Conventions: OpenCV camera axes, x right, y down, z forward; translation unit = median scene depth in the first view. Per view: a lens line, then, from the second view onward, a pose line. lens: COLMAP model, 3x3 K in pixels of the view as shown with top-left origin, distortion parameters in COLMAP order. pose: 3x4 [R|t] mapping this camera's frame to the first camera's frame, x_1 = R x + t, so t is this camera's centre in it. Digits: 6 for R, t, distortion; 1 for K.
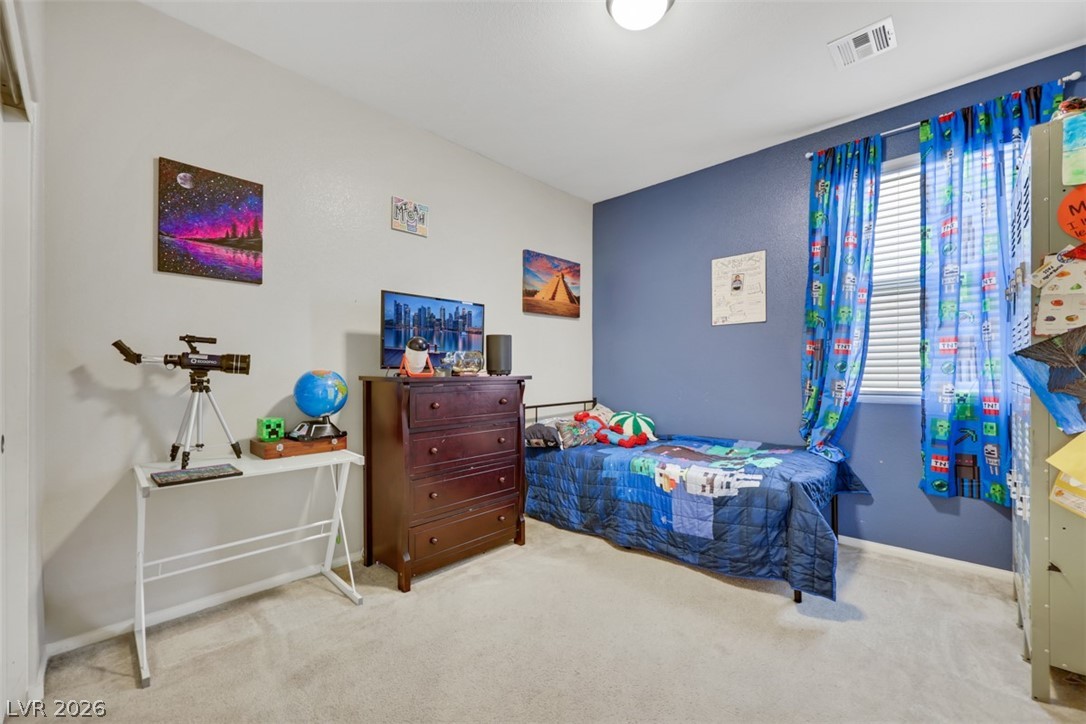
lens RADIAL K [[439.8, 0, 540.3], [0, 439.8, 375.3], [0, 0, 1]] dist [-0.000855, 0.000320]
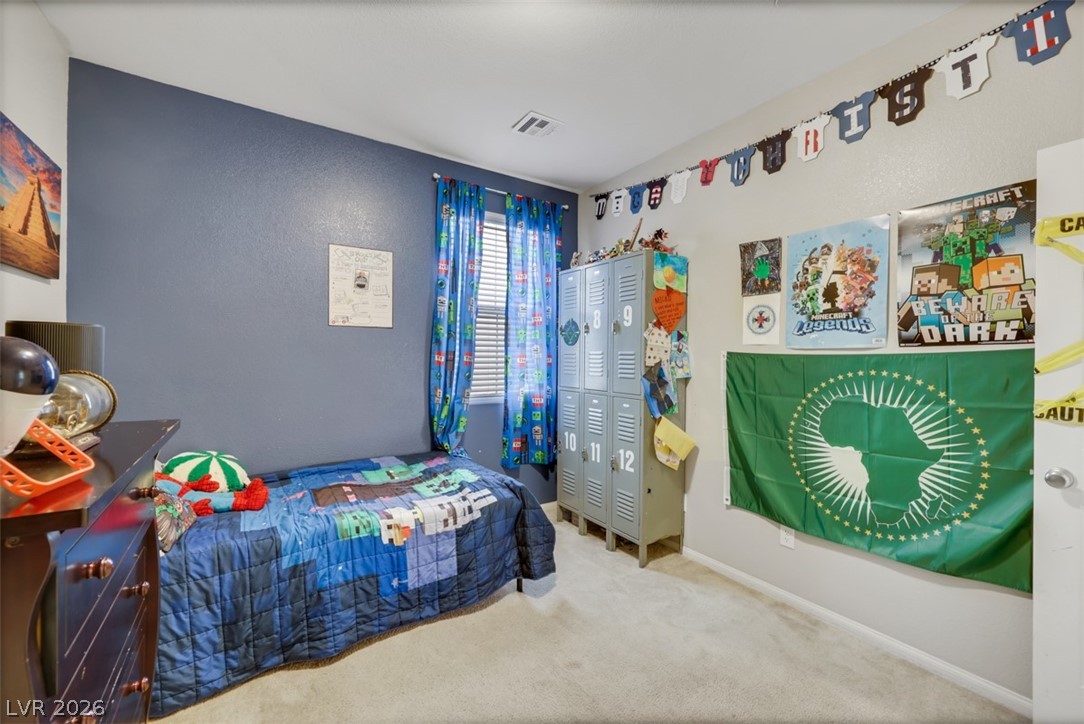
lens RADIAL K [[445.2, 0, 542.0], [0, 445.2, 362.0], [0, 0, 1]] dist [0.001293, 0.000129]
pose [[0.224694, -0.007913, 0.974397, -0.442962], [-0.001793, 0.999962, 0.008534, -0.072372], [-0.974428, -0.003665, 0.224671, 0.595158]]
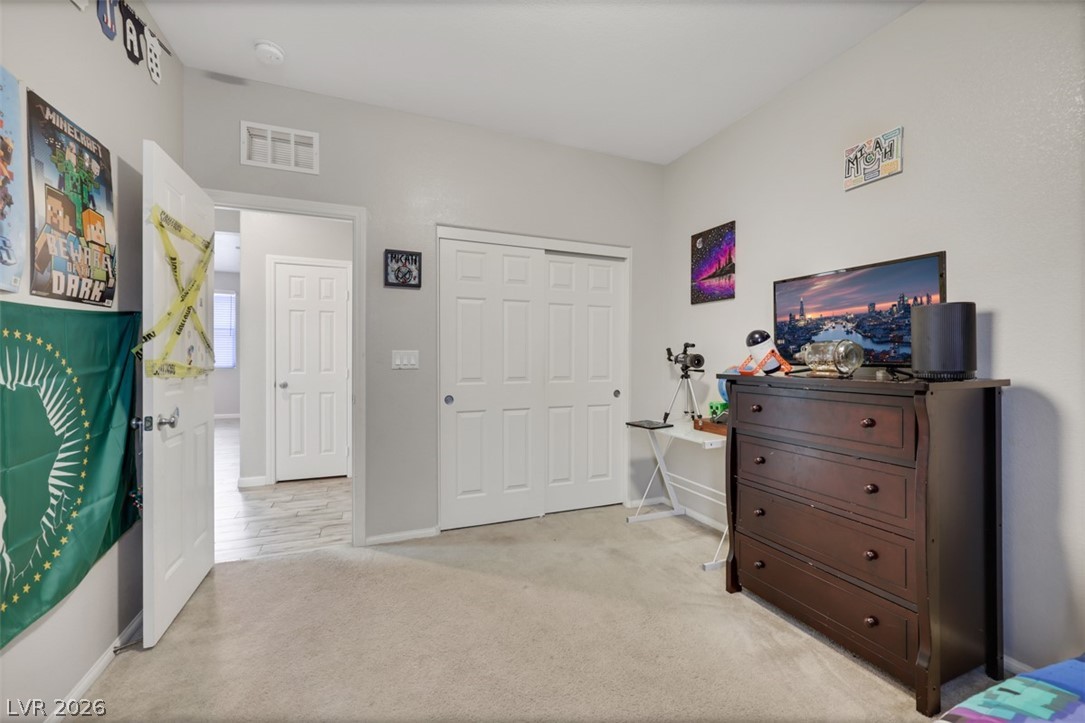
lens RADIAL K [[445.7, 0, 542.5], [0, 445.7, 361.5], [0, 0, 1]] dist [-0.001270, -0.000276]
pose [[-0.410536, 0.006662, -0.911820, 0.699341], [-0.011679, 0.999853, 0.012563, -0.028886], [0.911769, 0.015807, -0.410398, 0.919642]]
